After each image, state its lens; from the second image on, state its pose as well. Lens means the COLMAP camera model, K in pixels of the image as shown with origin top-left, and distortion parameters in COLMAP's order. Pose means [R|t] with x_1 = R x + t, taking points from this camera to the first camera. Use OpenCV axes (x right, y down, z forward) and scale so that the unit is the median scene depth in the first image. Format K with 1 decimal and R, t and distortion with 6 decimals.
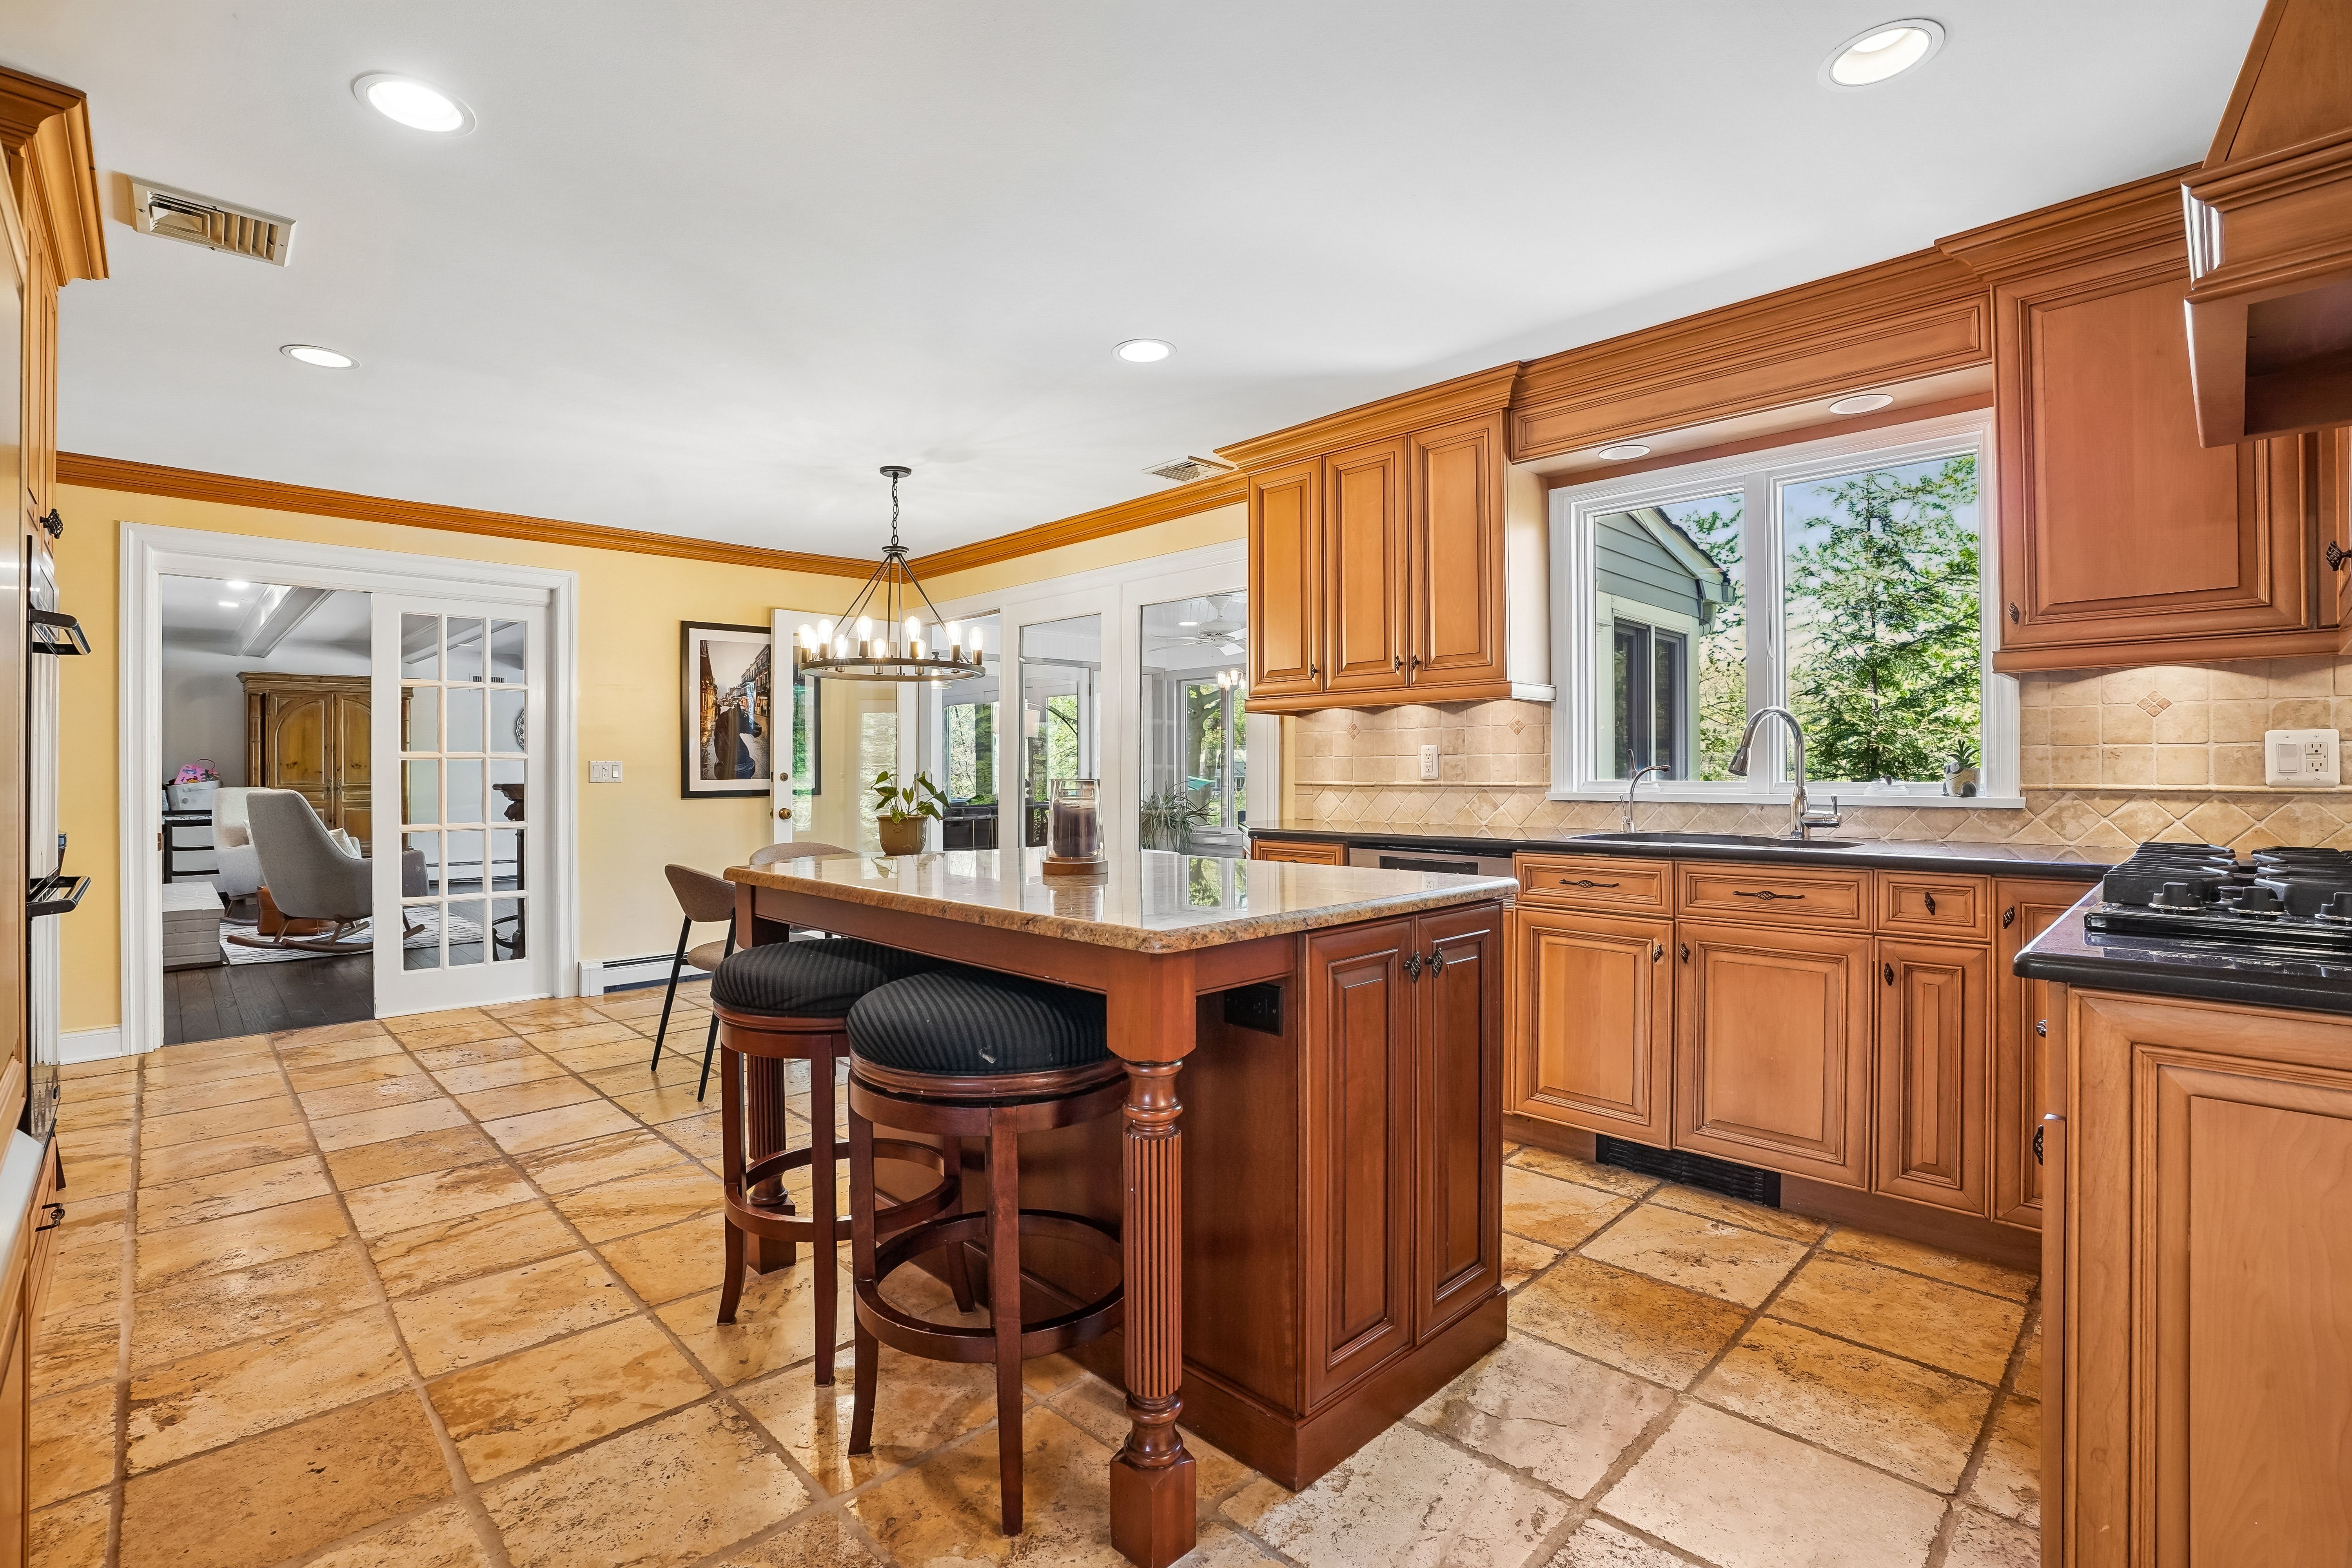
lens RADIAL K [[1096.4, 0, 1130.4], [0, 1096.4, 767.3], [0, 0, 1]] dist [-0.044272, 0.016146]
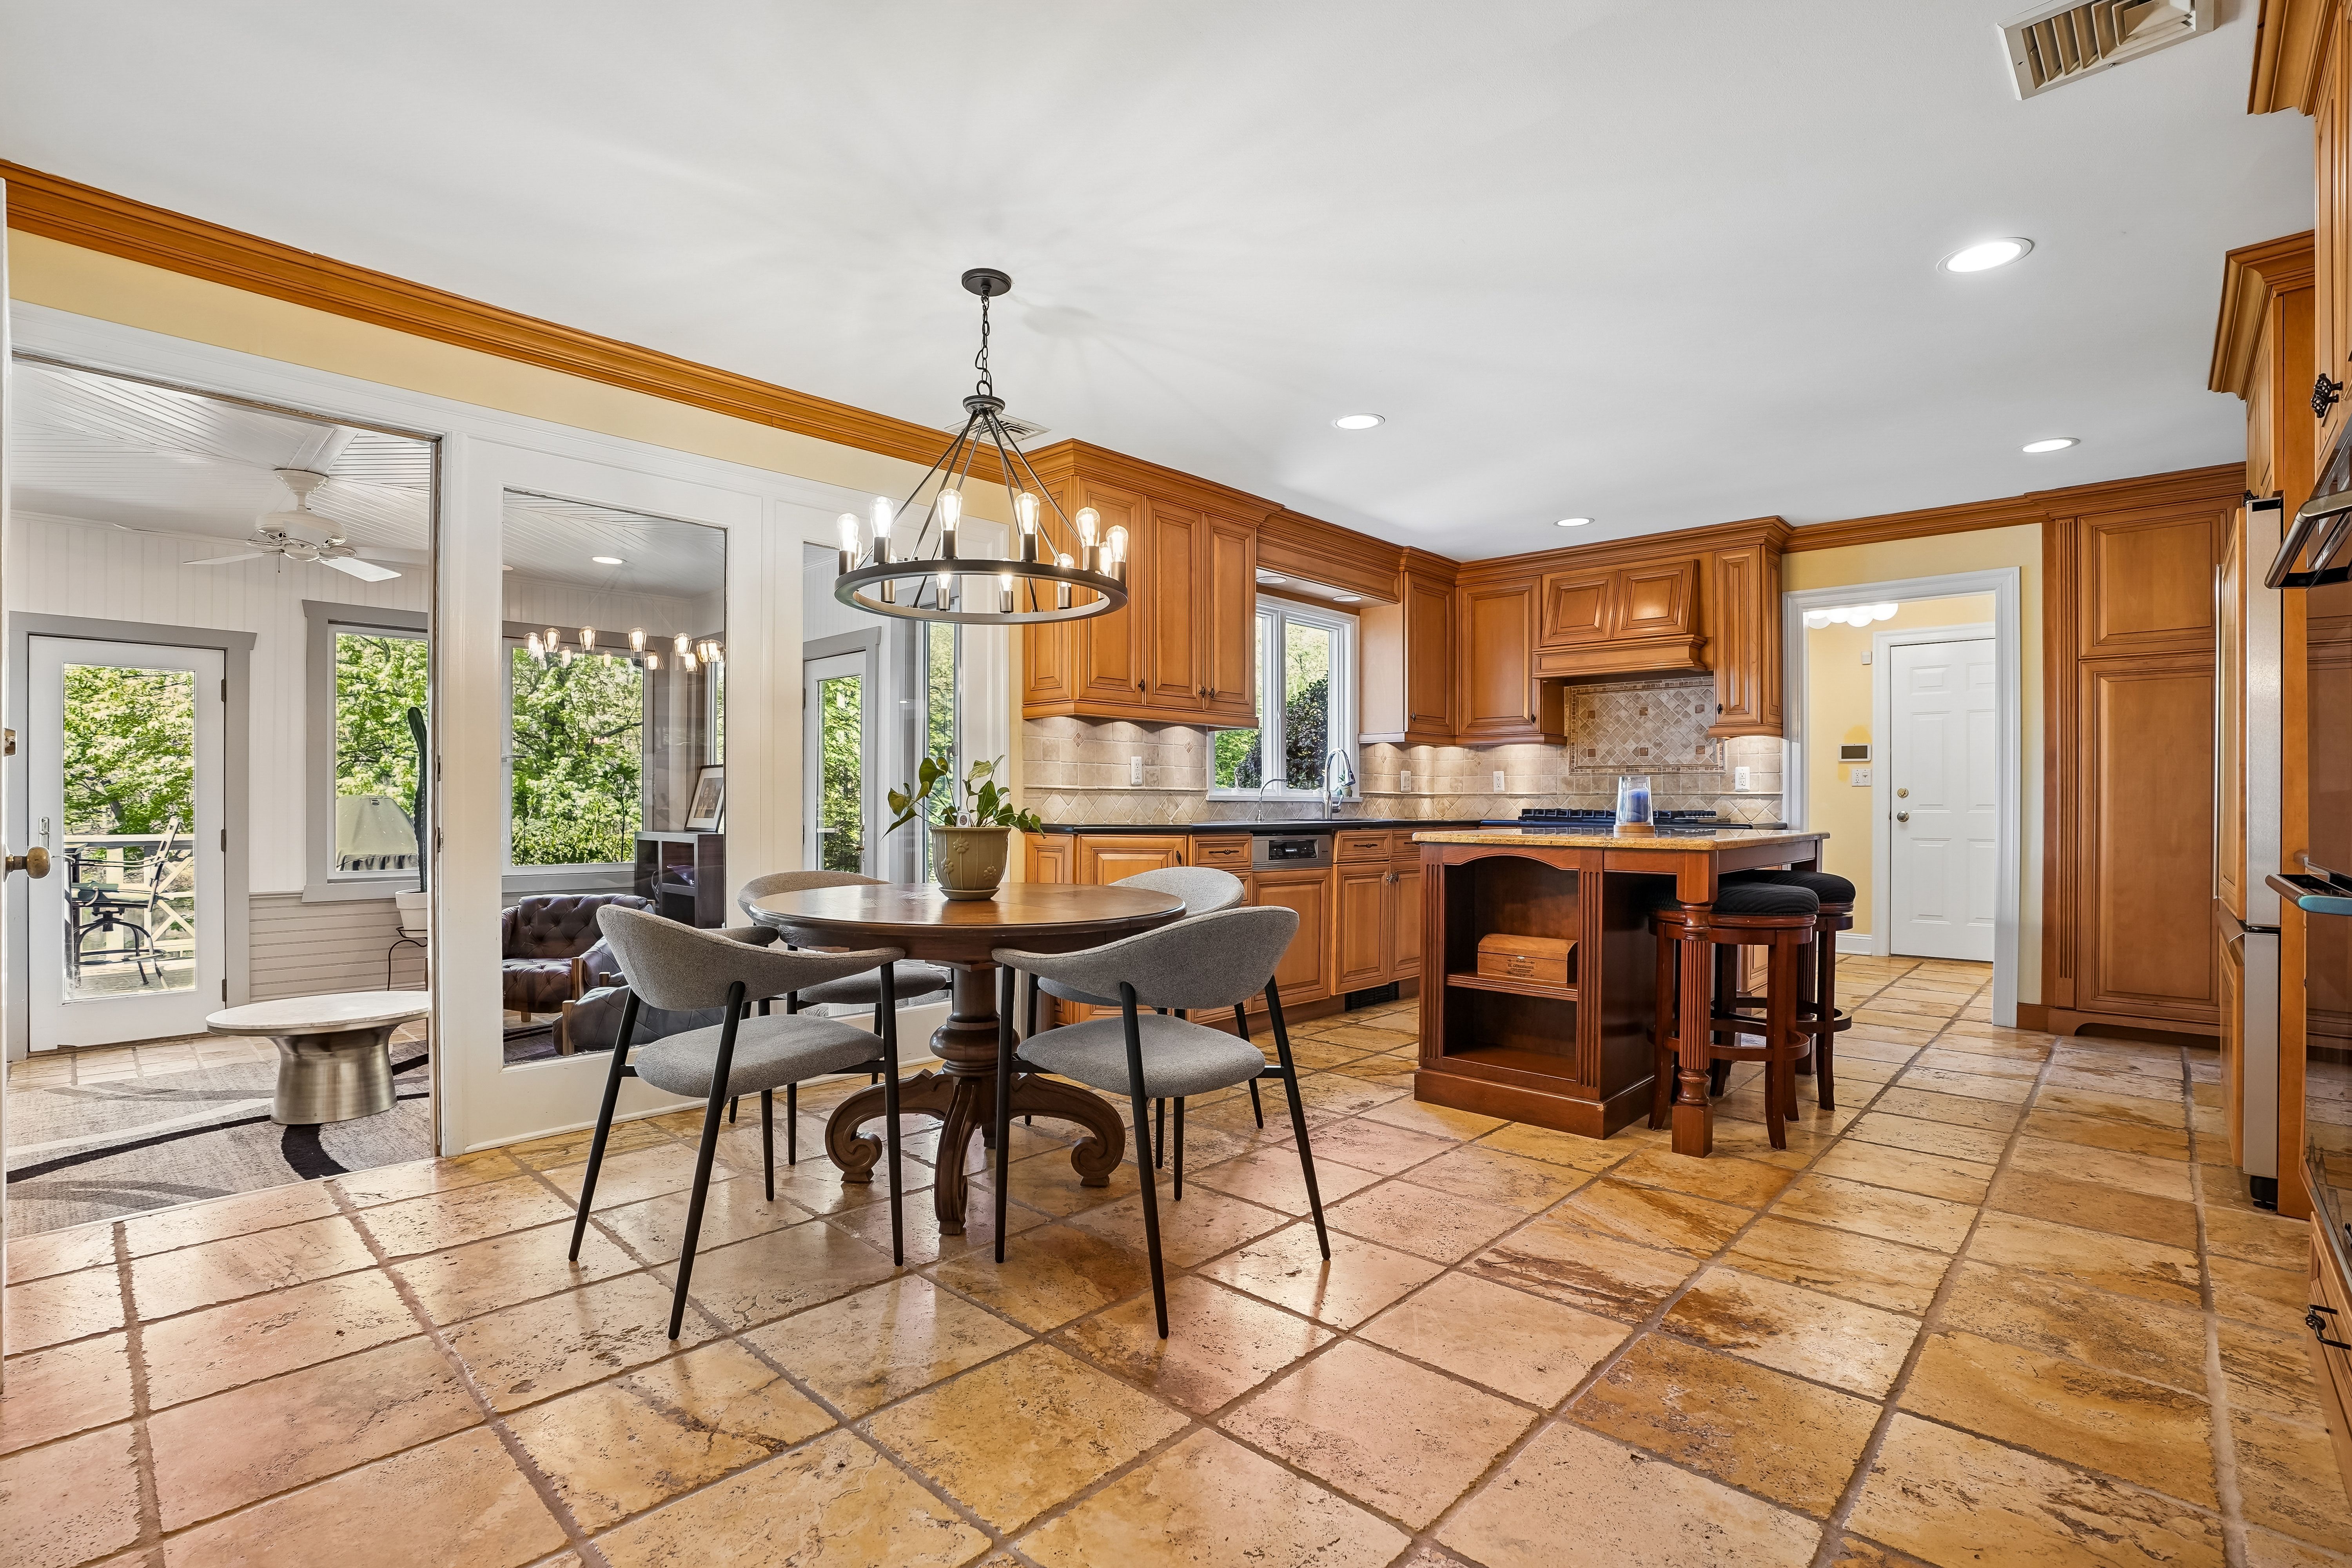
lens RADIAL K [[1098.7, 0, 1171.4], [0, 1098.7, 801.9], [0, 0, 1]] dist [-0.057102, 0.019316]
pose [[-0.080072, 0.006197, 0.996770, -1.440308], [-0.009303, 0.999932, -0.006965, 0.057971], [-0.996746, -0.009831, -0.080009, 1.595207]]
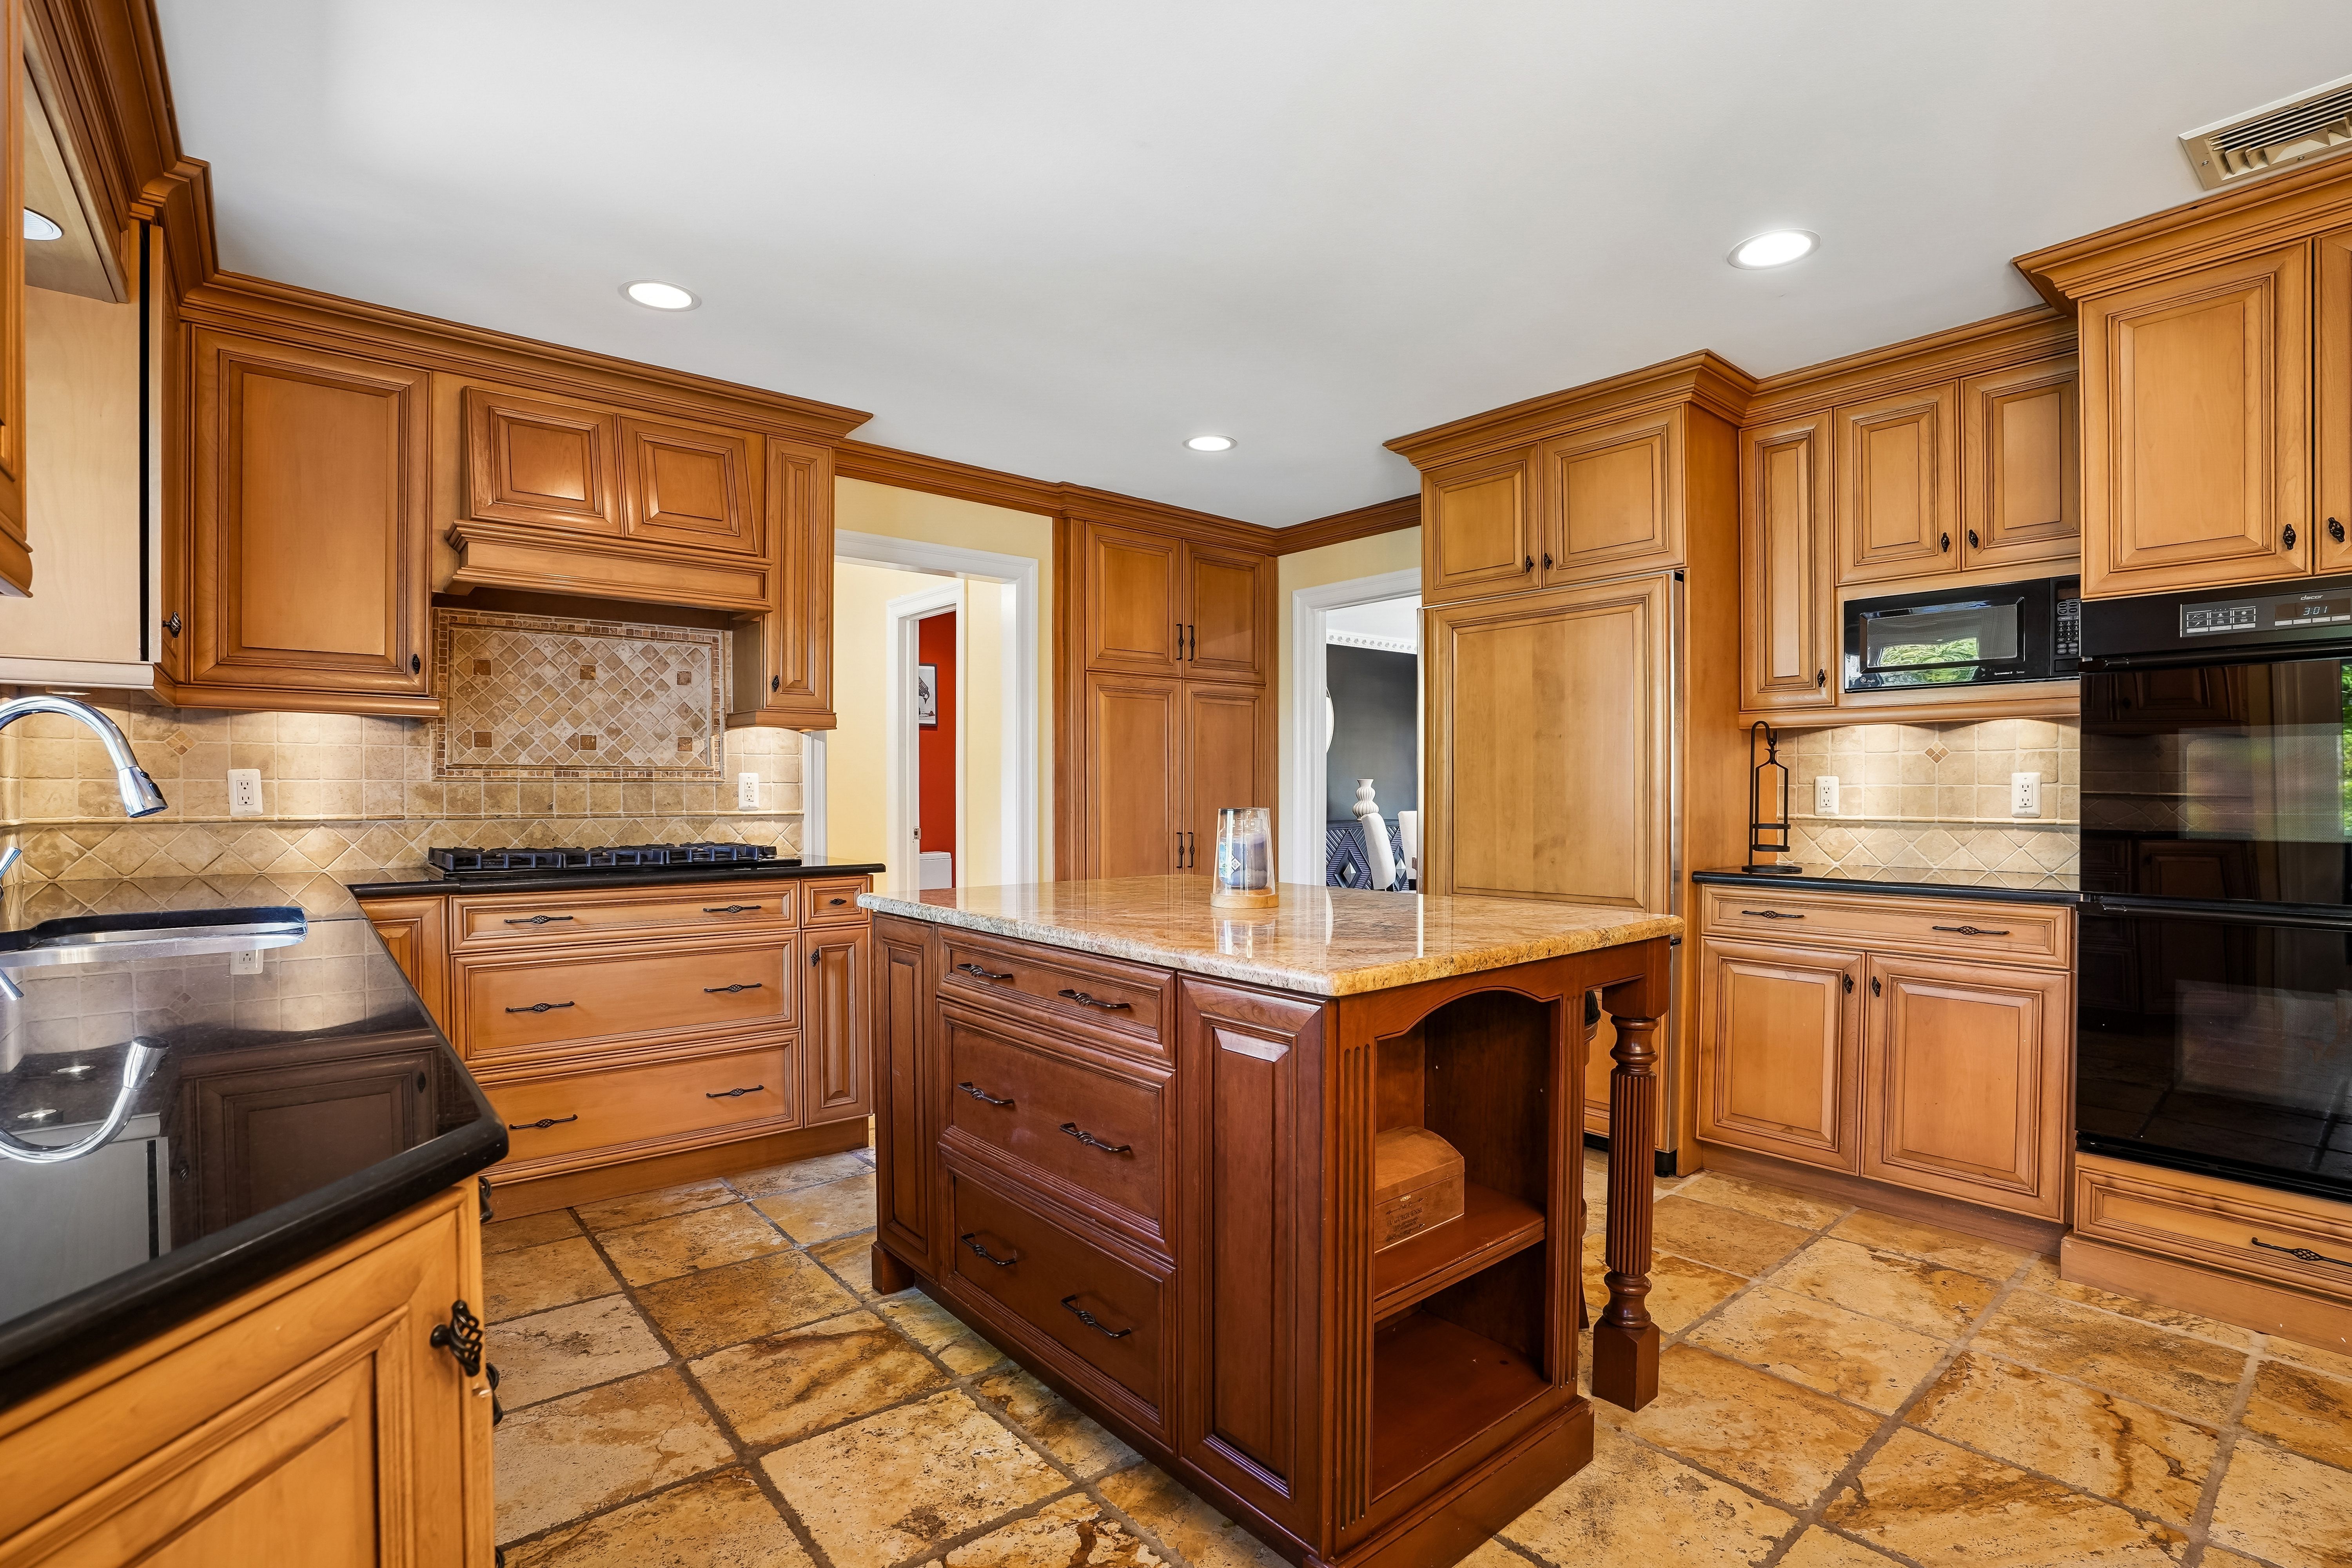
lens RADIAL K [[1098.7, 0, 1171.4], [0, 1098.7, 801.9], [0, 0, 1]] dist [-0.057102, 0.019316]
pose [[-0.999120, 0.007529, 0.041253, -0.023279], [0.007739, 0.999958, 0.004928, -0.000680], [-0.041214, 0.005243, -0.999137, 1.702963]]
